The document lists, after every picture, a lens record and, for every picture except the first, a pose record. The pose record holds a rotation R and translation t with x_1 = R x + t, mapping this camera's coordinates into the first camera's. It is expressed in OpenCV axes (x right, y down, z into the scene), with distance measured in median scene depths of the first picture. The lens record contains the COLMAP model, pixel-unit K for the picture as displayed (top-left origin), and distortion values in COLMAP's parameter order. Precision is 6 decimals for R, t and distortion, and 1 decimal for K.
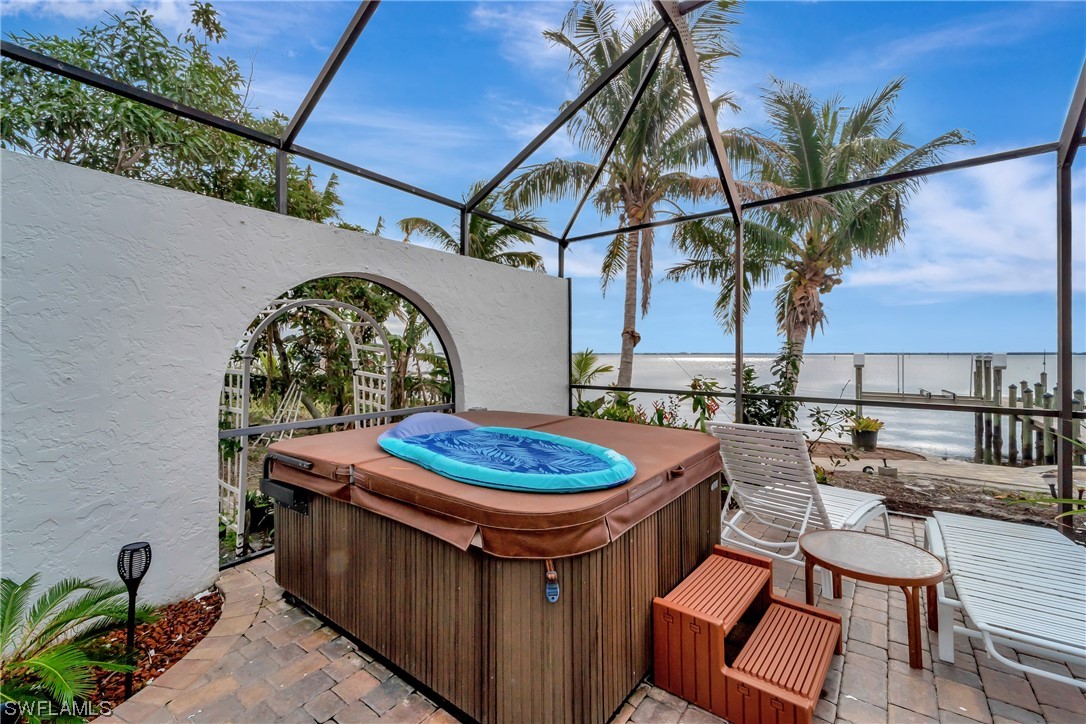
lens RADIAL K [[448.8, 0, 540.0], [0, 448.8, 366.6], [0, 0, 1]] dist [0.000024, -0.000031]
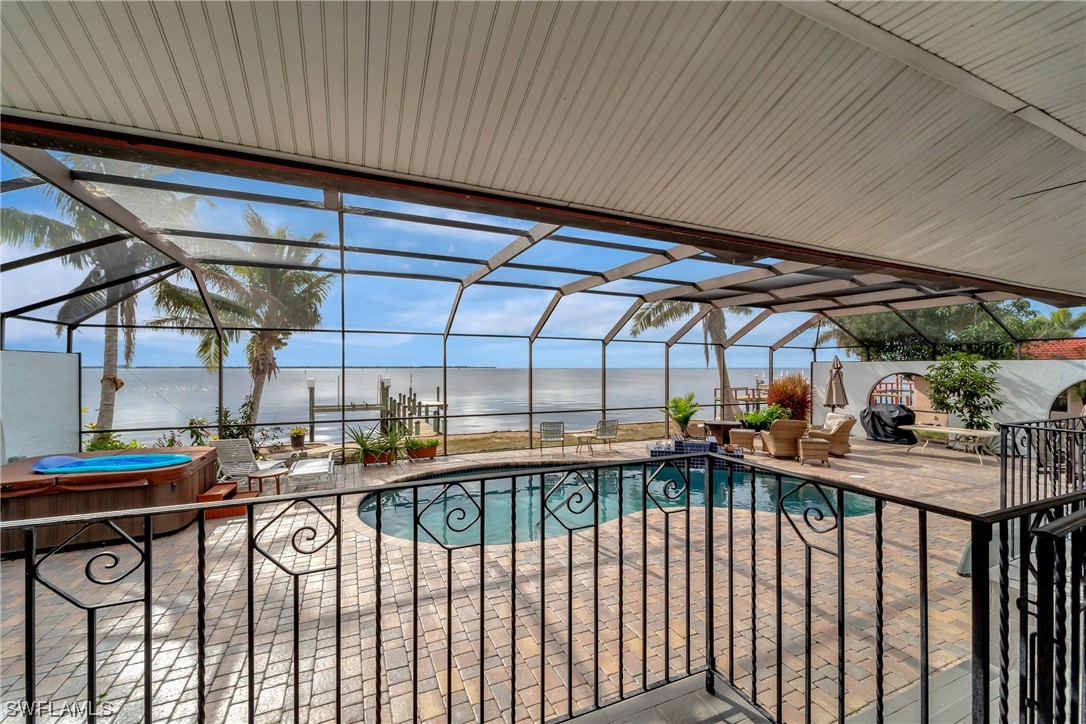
lens RADIAL K [[441.7, 0, 543.0], [0, 441.7, 362.0], [0, 0, 1]] dist [0.001067, 0.000096]
pose [[0.481397, 0.011649, 0.876425, -0.284680], [0.022817, 0.999406, -0.025816, -0.067310], [-0.876206, 0.032425, 0.480845, -0.580488]]
